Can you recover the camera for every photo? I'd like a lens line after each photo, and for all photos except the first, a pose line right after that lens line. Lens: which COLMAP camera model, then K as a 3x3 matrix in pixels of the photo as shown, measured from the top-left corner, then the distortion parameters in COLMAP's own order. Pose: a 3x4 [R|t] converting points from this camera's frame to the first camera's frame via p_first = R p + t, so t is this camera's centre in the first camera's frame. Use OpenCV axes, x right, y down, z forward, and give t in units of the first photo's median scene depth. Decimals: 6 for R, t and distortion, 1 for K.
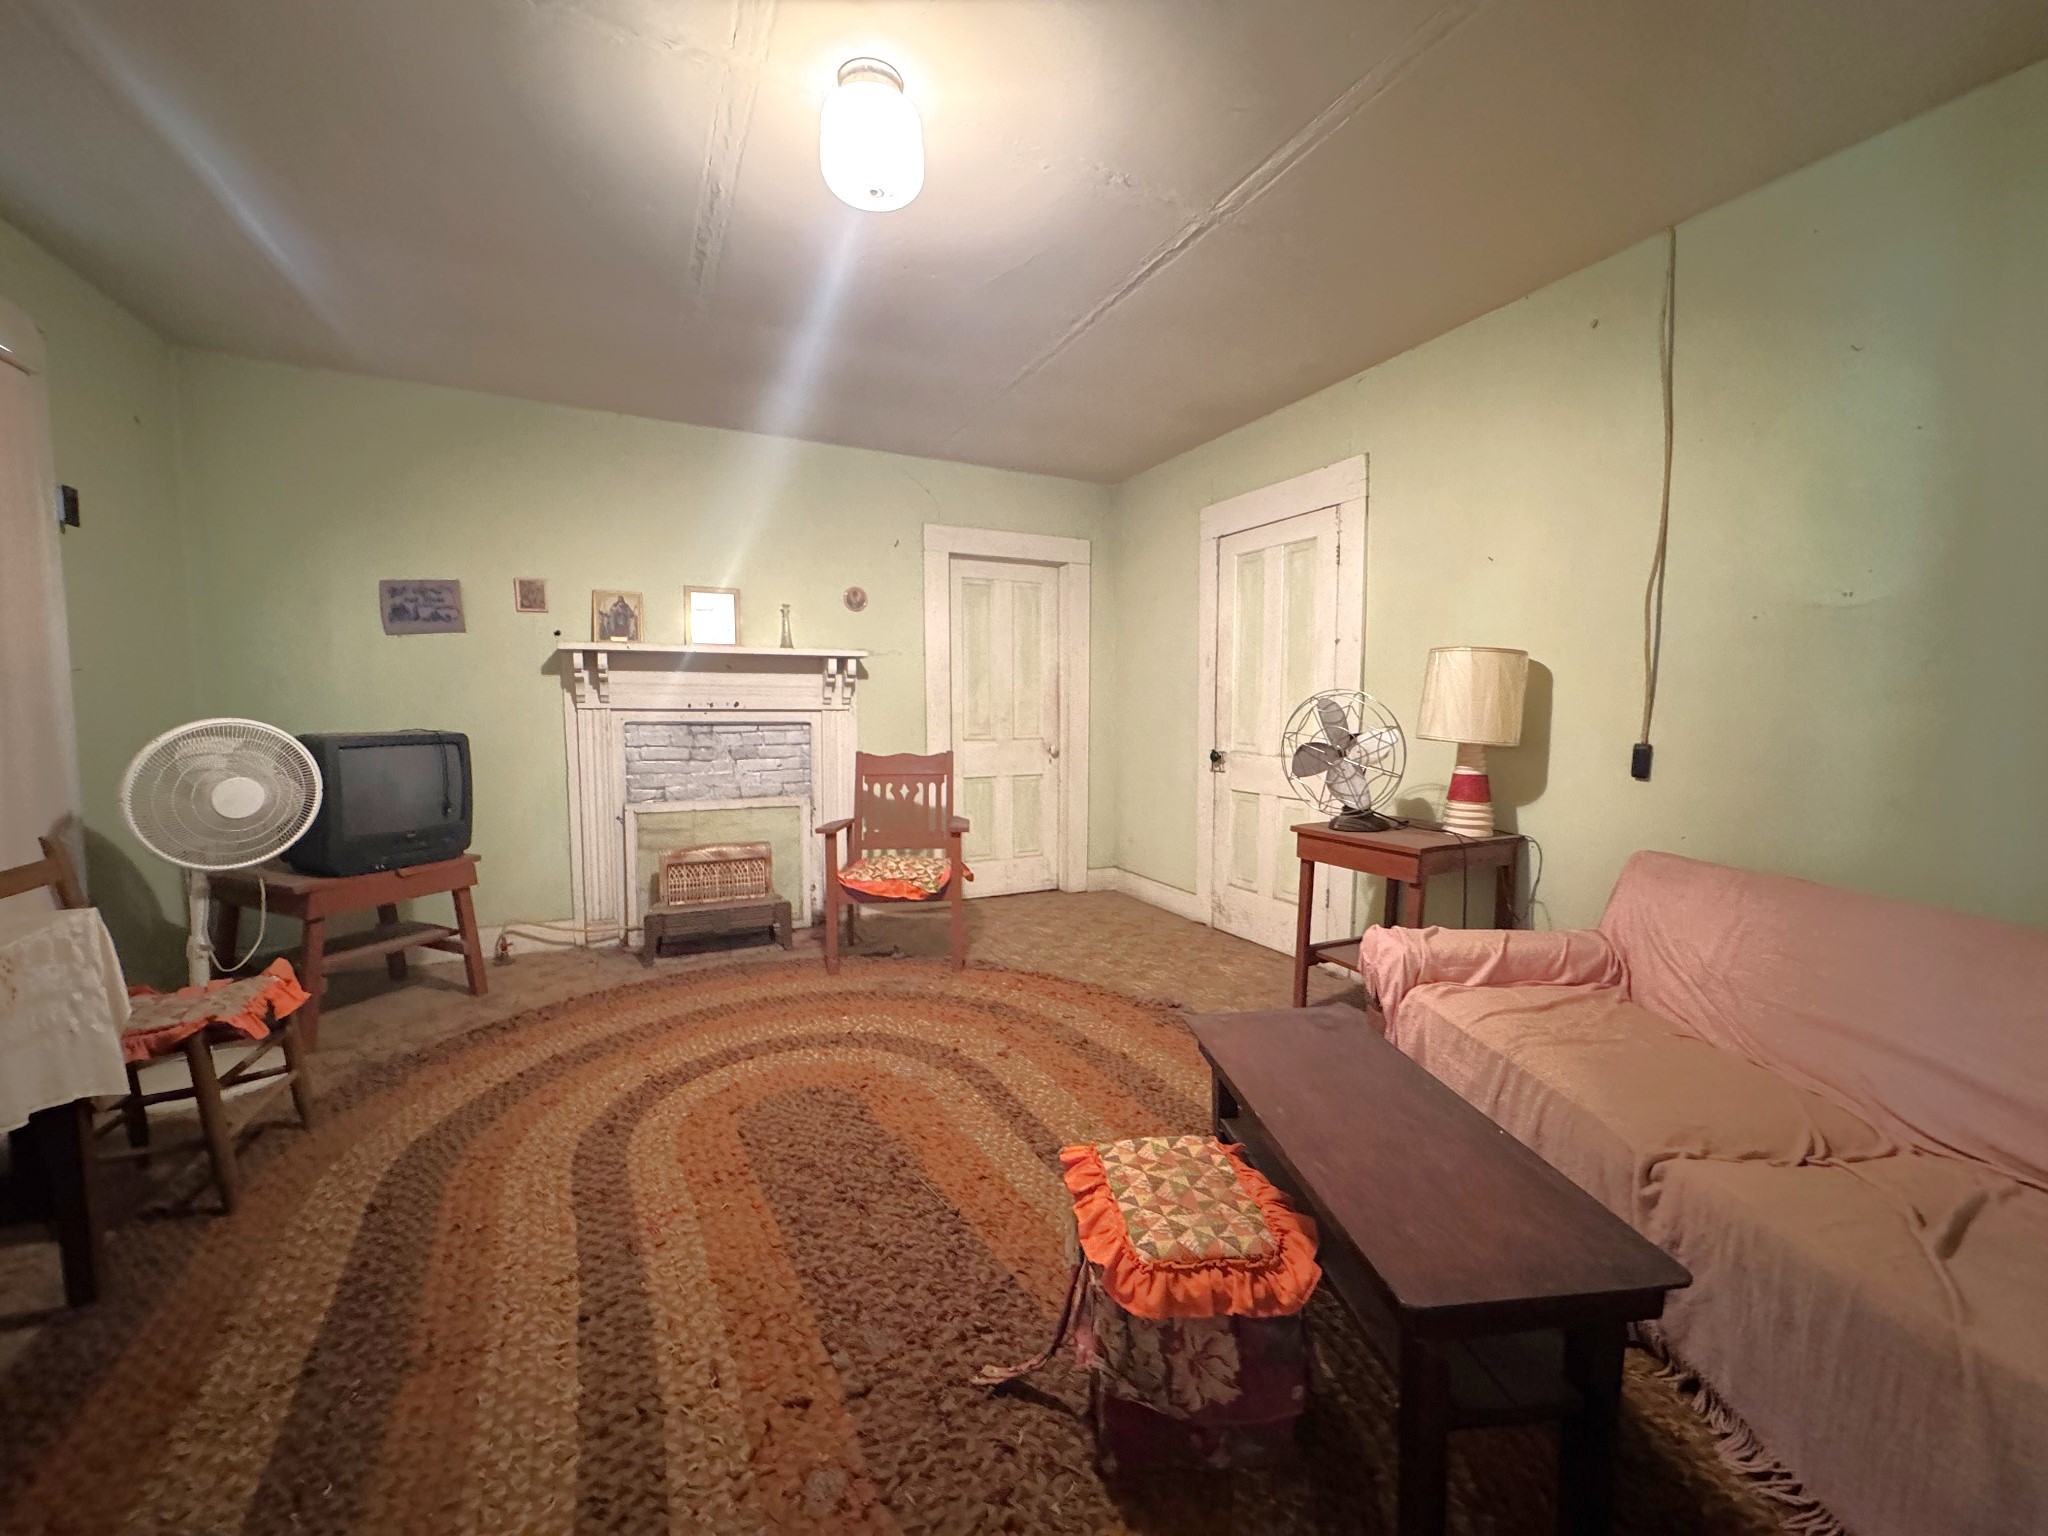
lens RADIAL K [[815.5, 0, 1021.4], [0, 815.5, 767.5], [0, 0, 1]] dist [-0.002811, 0.000019]
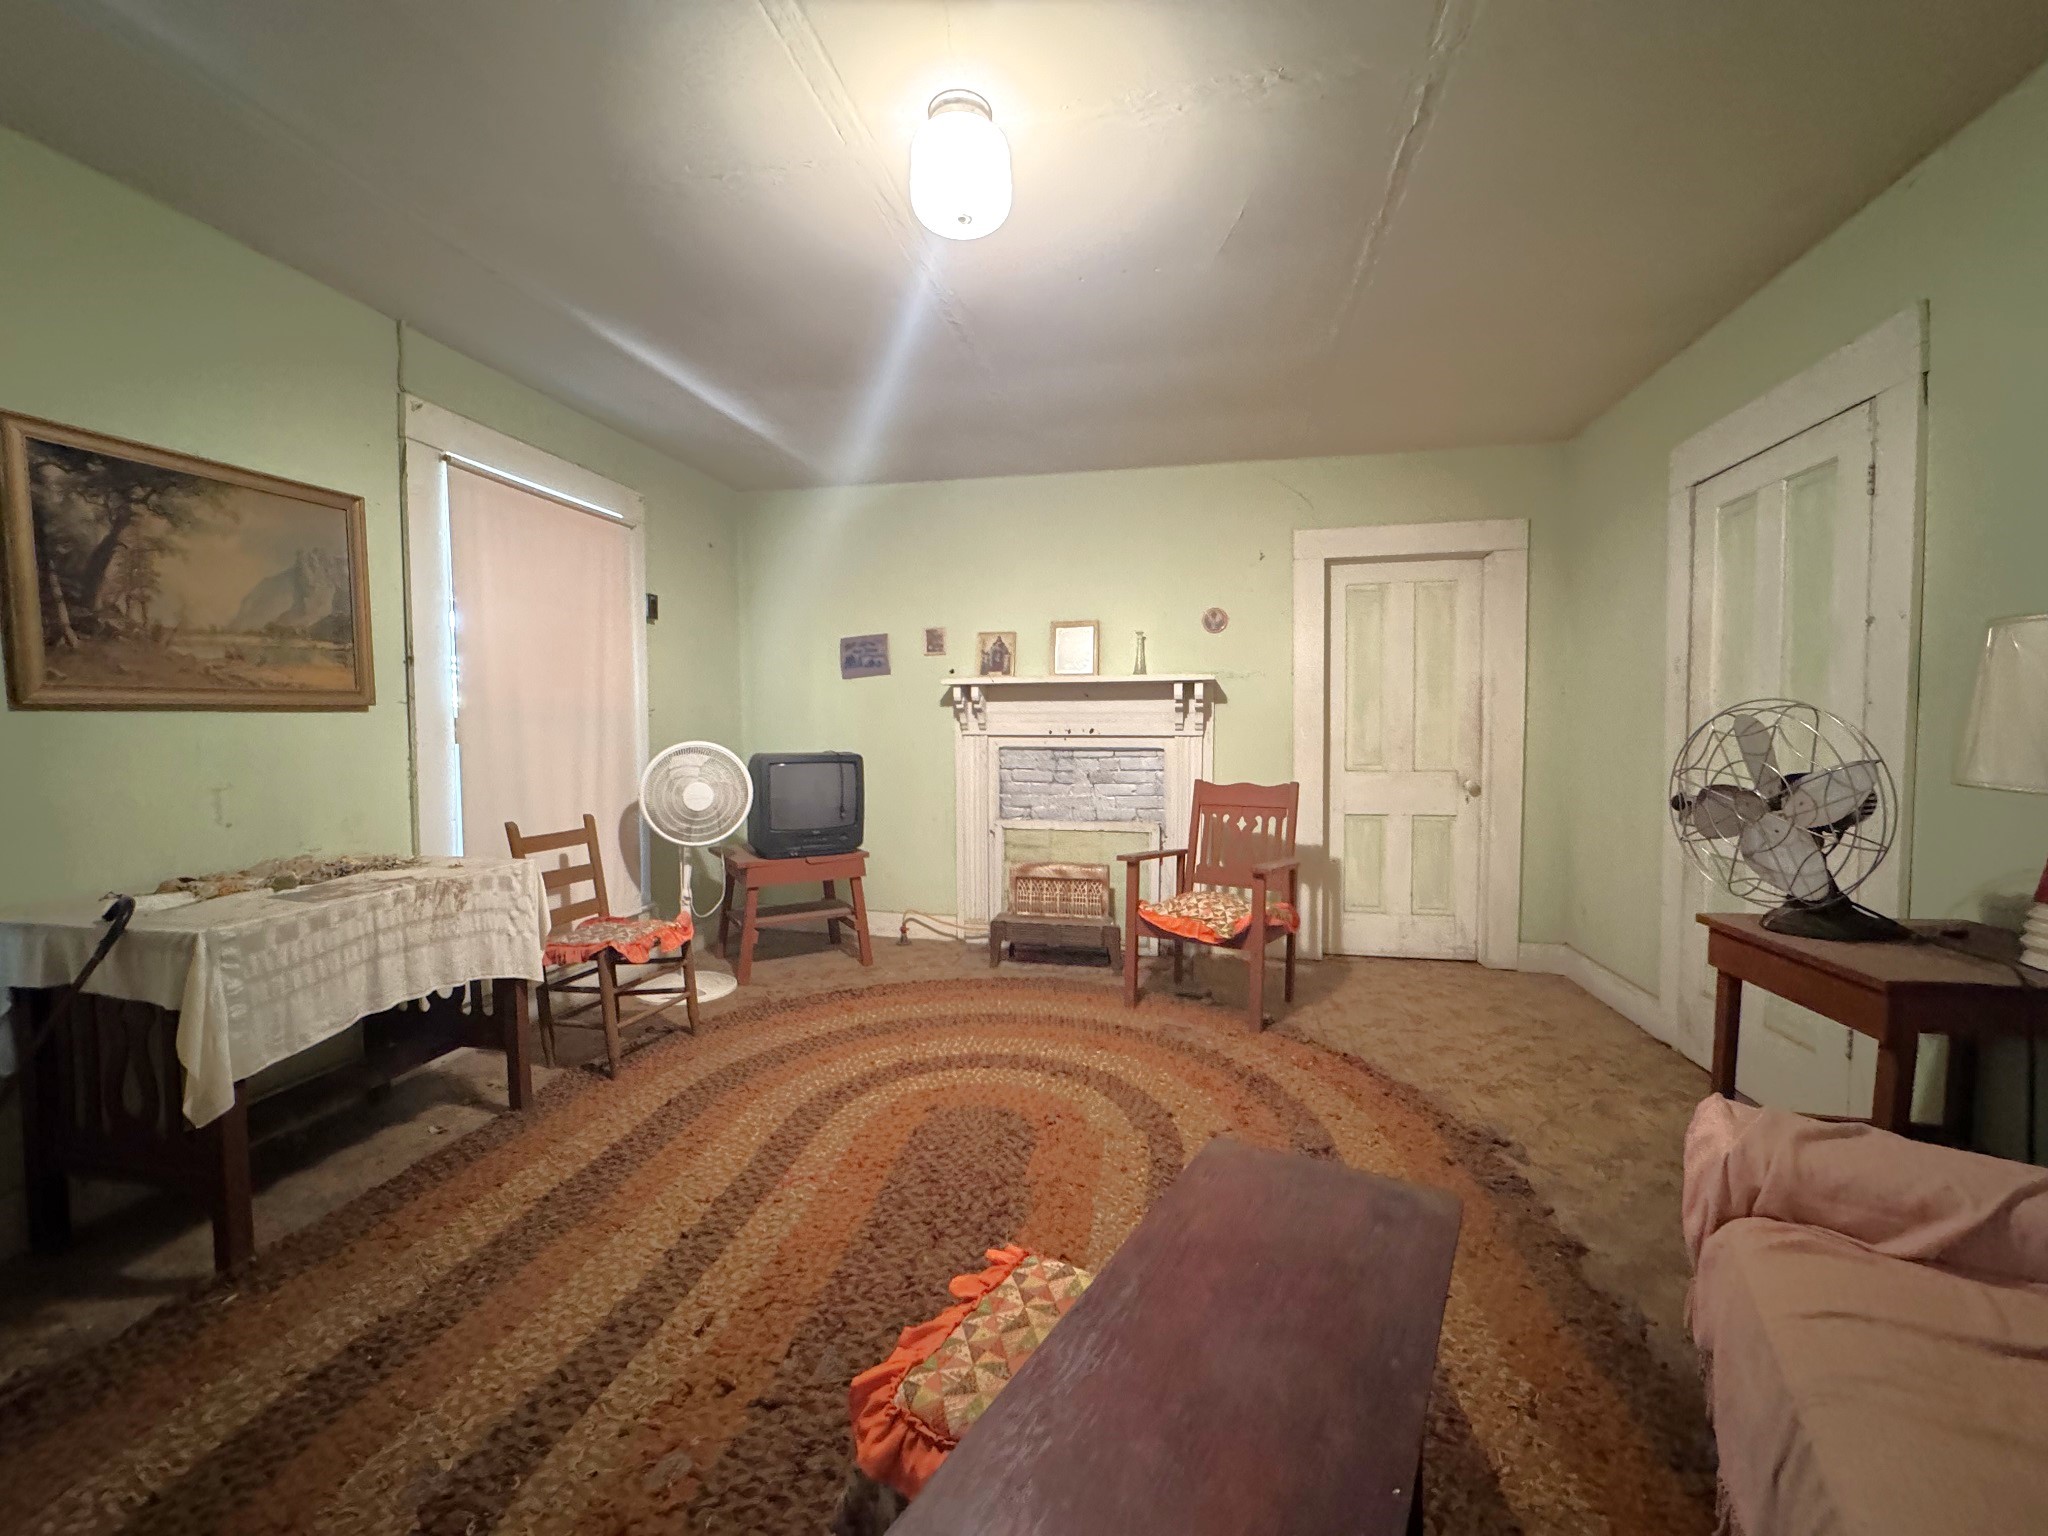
lens RADIAL K [[815.5, 0, 1024.6], [0, 815.5, 767.8], [0, 0, 1]] dist [-0.002811, 0.000019]
pose [[0.791501, 0.022160, -0.610766, 0.284876], [-0.042914, 0.998891, -0.019370, -0.007681], [0.609660, 0.041542, 0.791574, 0.155887]]
